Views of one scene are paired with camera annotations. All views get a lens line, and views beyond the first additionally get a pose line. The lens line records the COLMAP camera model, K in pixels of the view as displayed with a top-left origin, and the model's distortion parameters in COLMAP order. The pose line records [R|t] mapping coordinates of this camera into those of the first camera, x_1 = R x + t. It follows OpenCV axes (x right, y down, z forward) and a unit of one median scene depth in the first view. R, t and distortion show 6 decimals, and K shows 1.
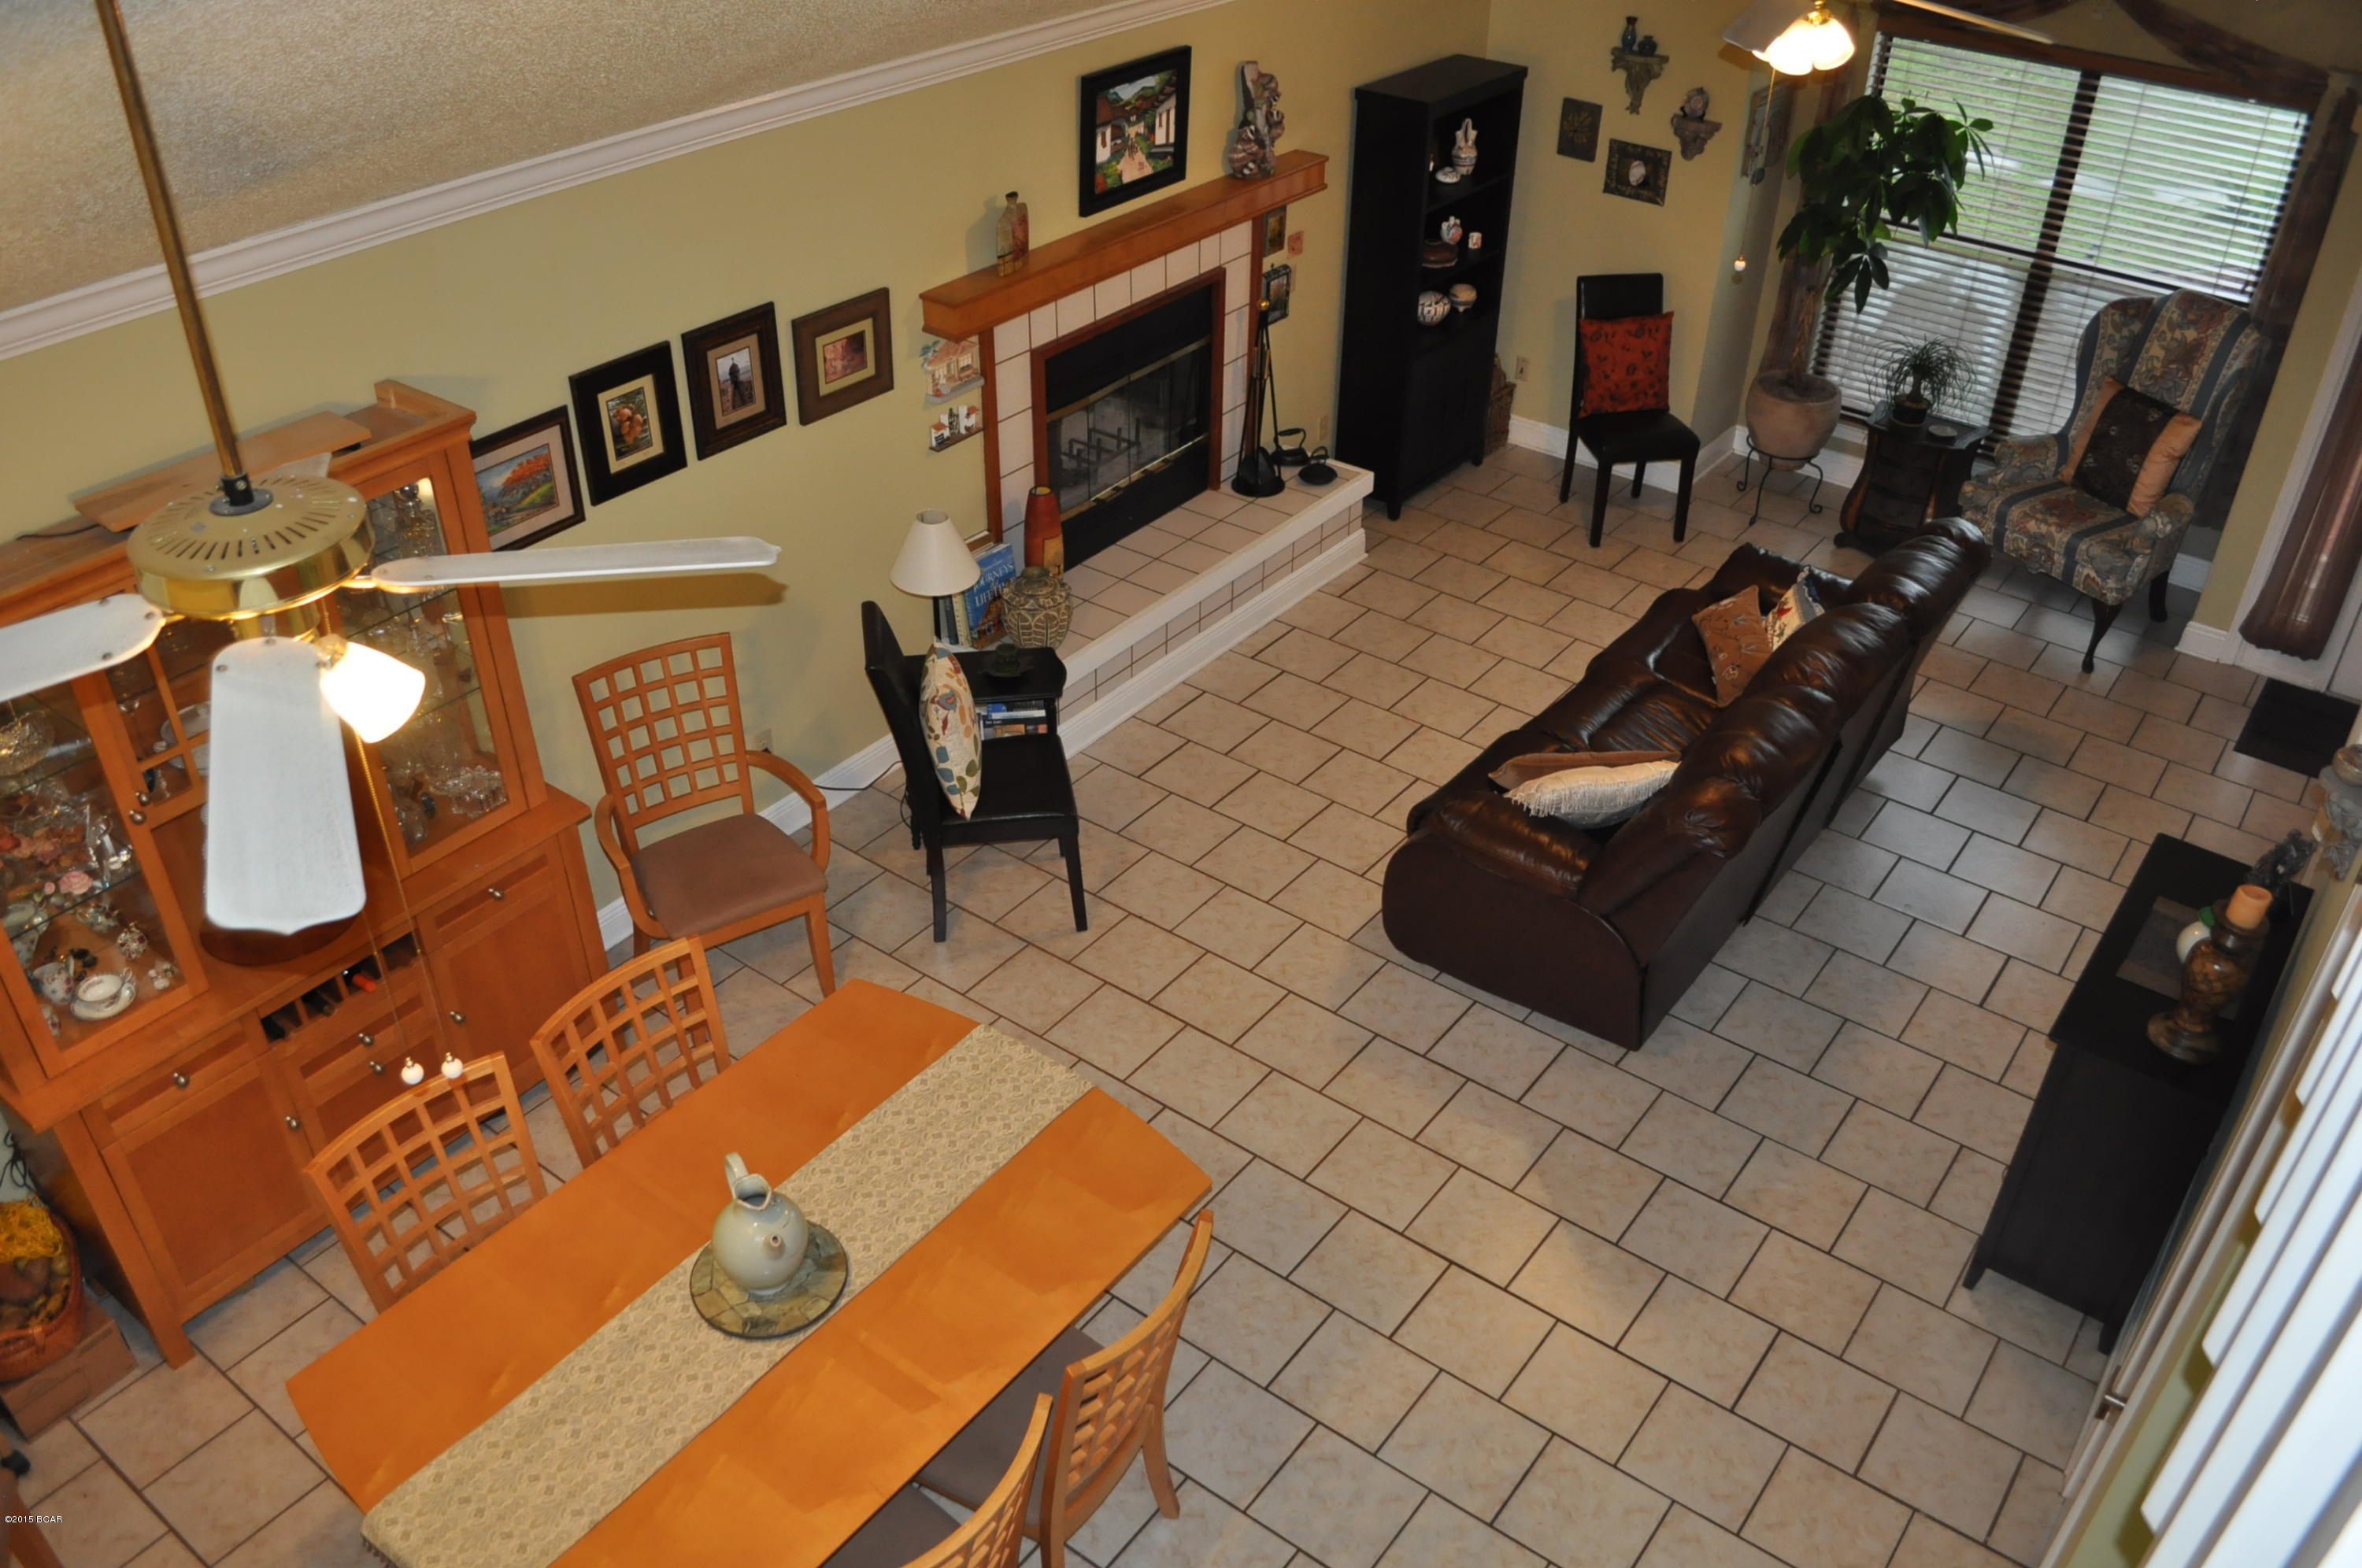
lens RADIAL K [[1844.2, 0, 1175.1], [0, 1844.2, 791.7], [0, 0, 1]] dist [-0.089789, 0.016469]
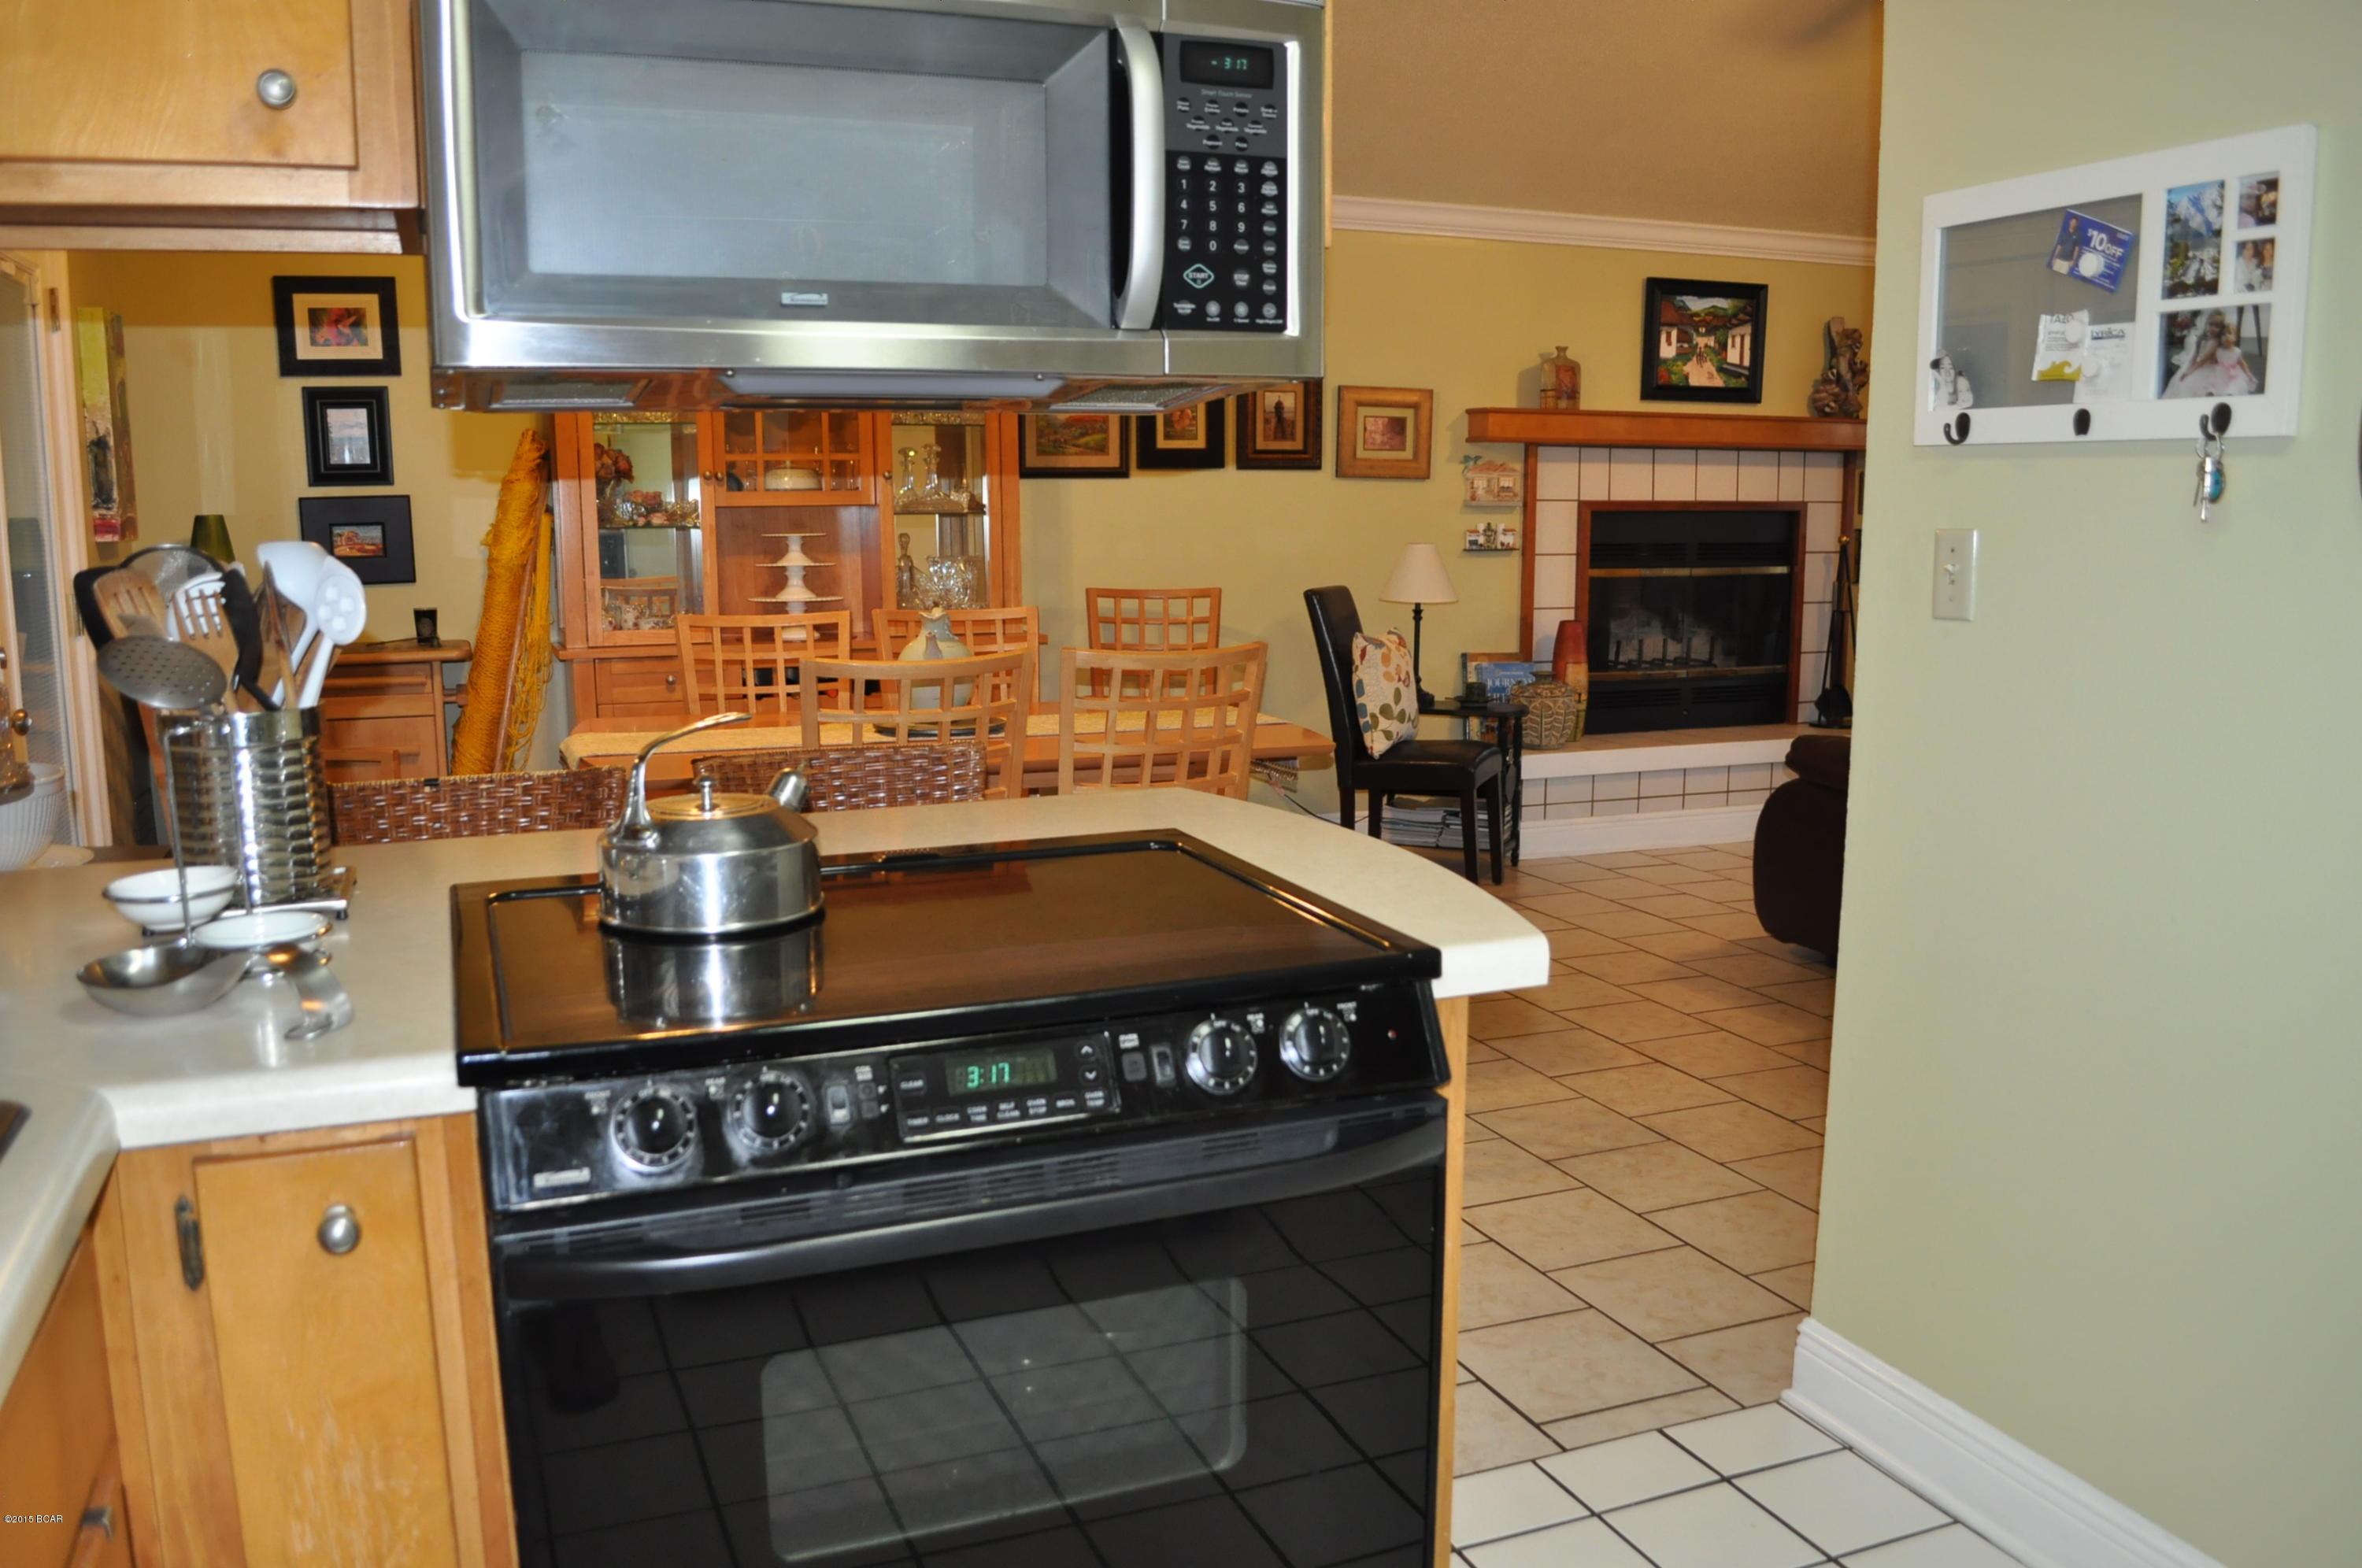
lens RADIAL K [[1844.2, 0, 1186.1], [0, 1844.2, 790.0], [0, 0, 1]] dist [-0.089789, 0.016469]
pose [[0.862049, 0.069233, -0.502074, 0.292310], [-0.279191, 0.891641, -0.356412, 0.388720], [0.422994, 0.447419, 0.787967, 0.085685]]
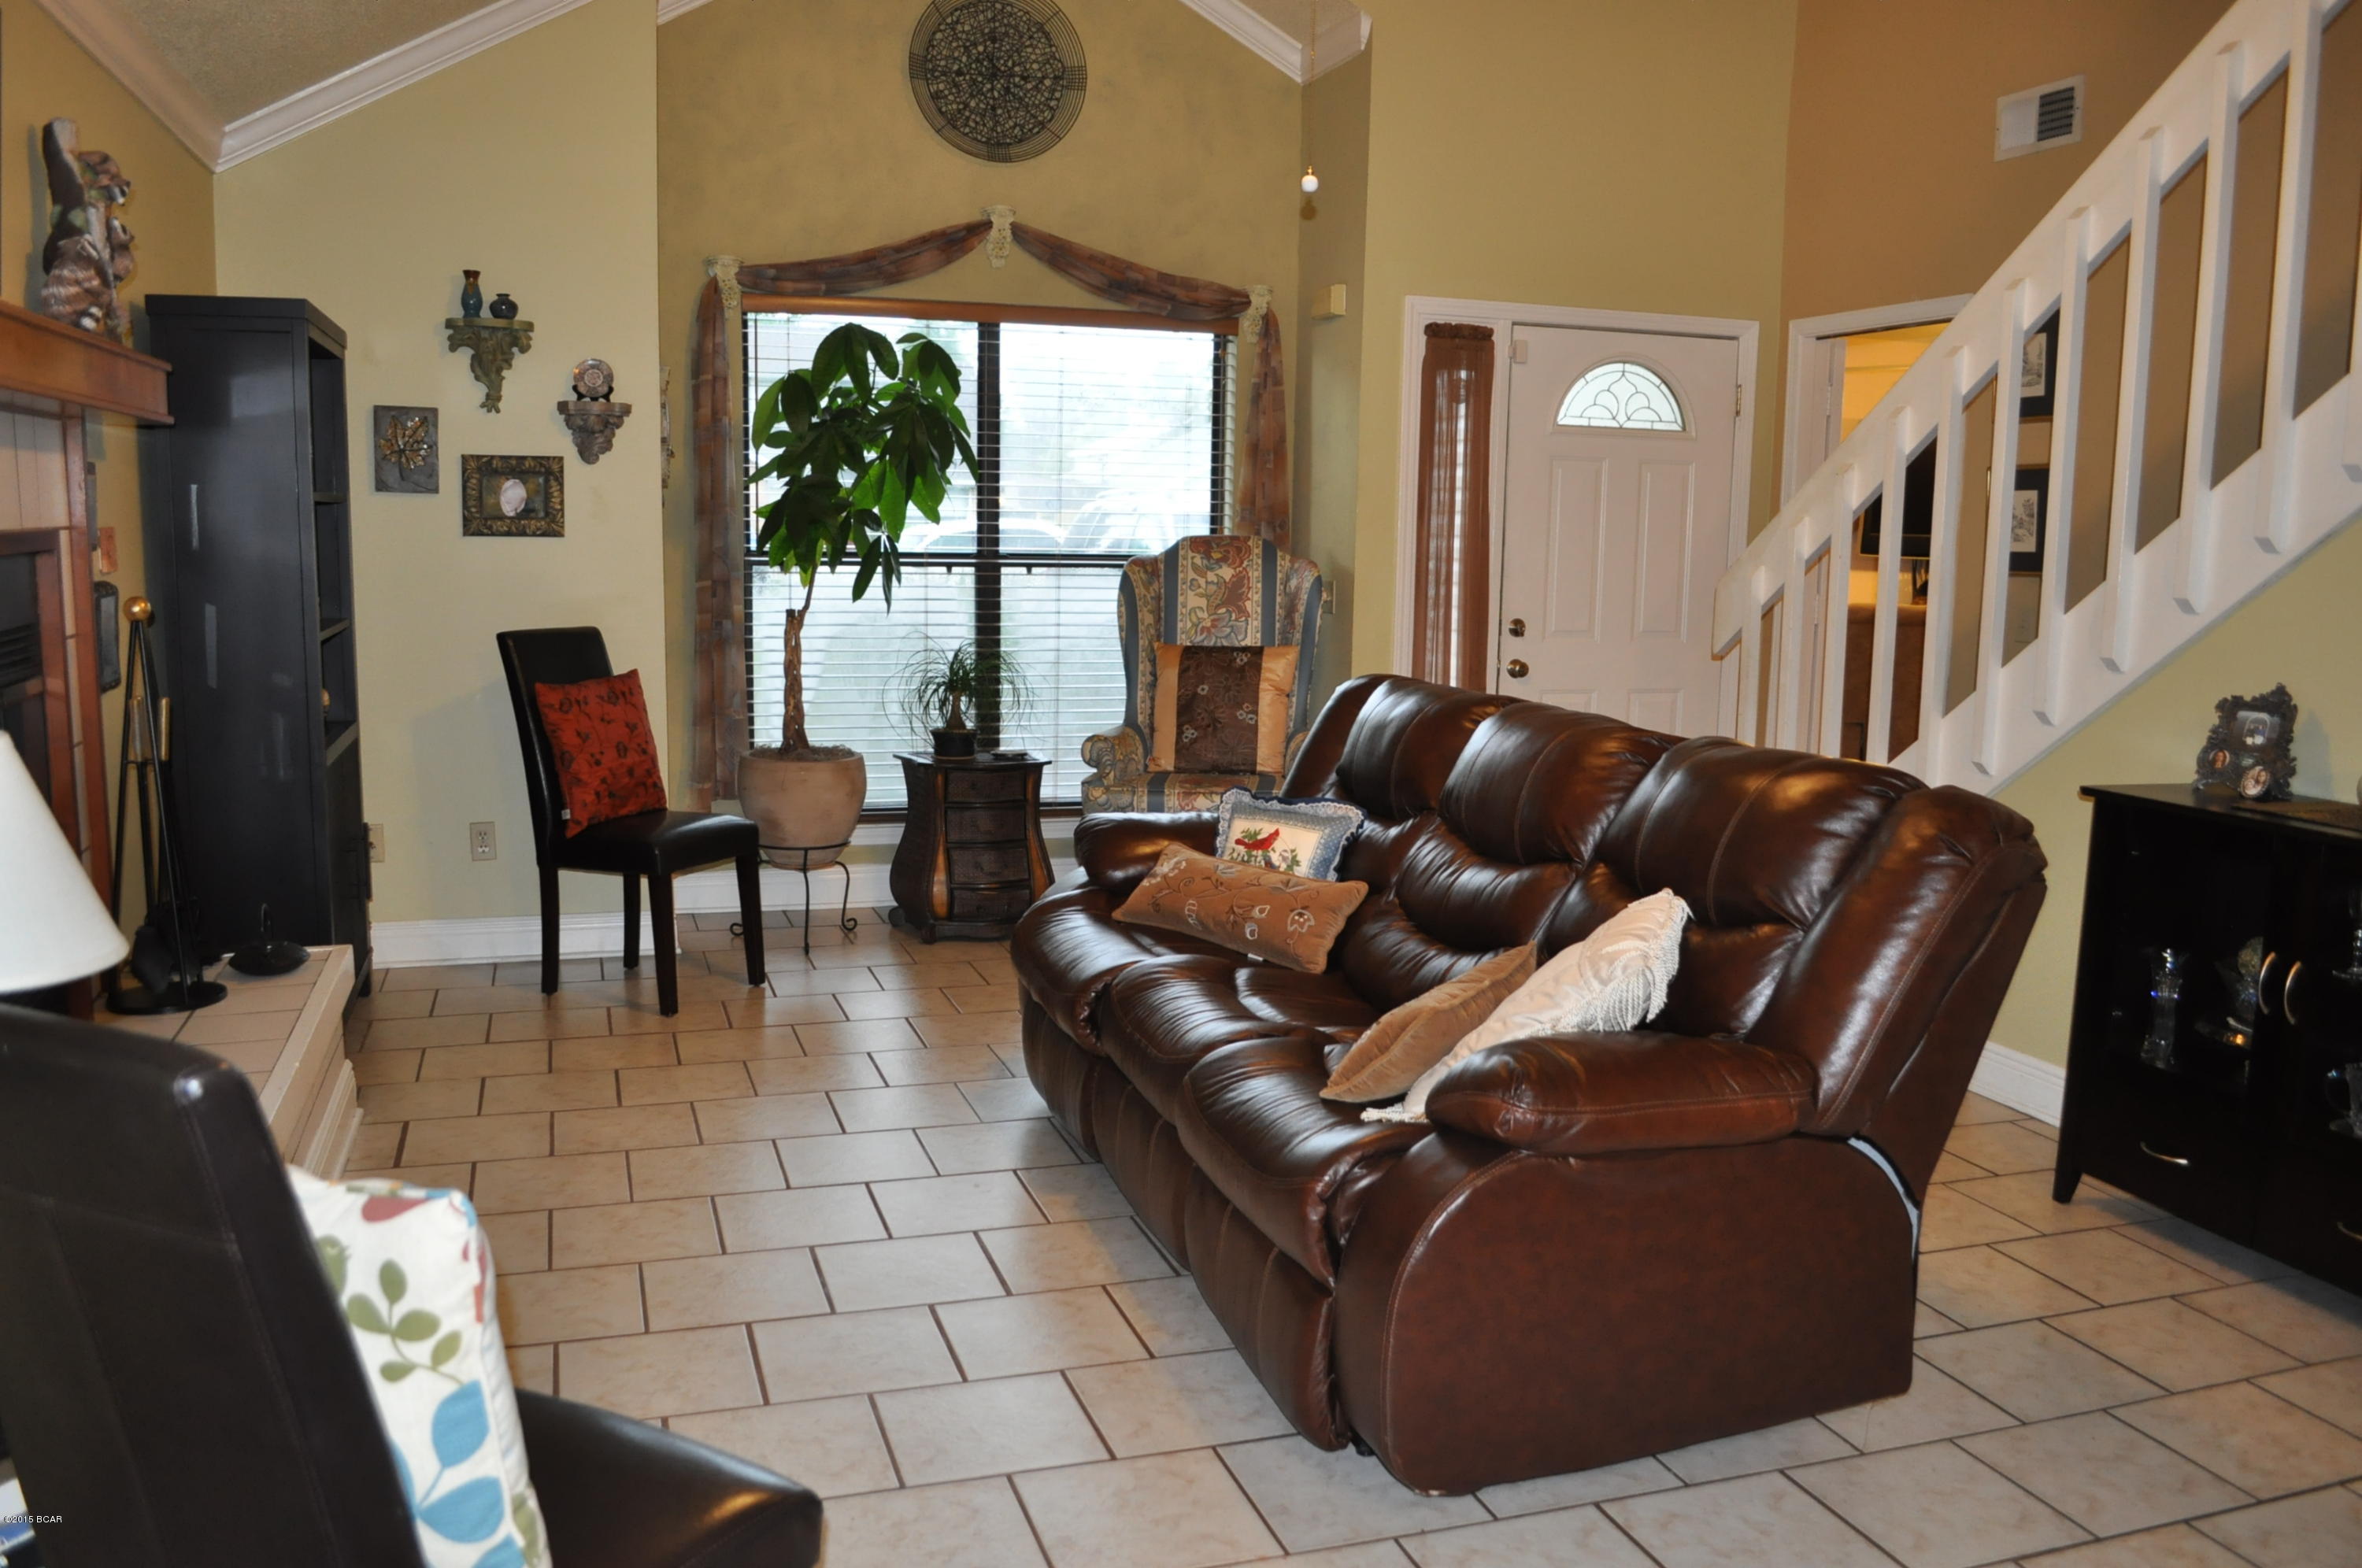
lens RADIAL K [[1844.2, 0, 1177.2], [0, 1844.2, 781.7], [0, 0, 1]] dist [-0.089789, 0.016469]
pose [[0.564440, -0.118870, 0.816870, -0.216863], [0.461025, 0.866256, -0.192502, -0.005295], [-0.684736, 0.485253, 0.543752, 0.645745]]
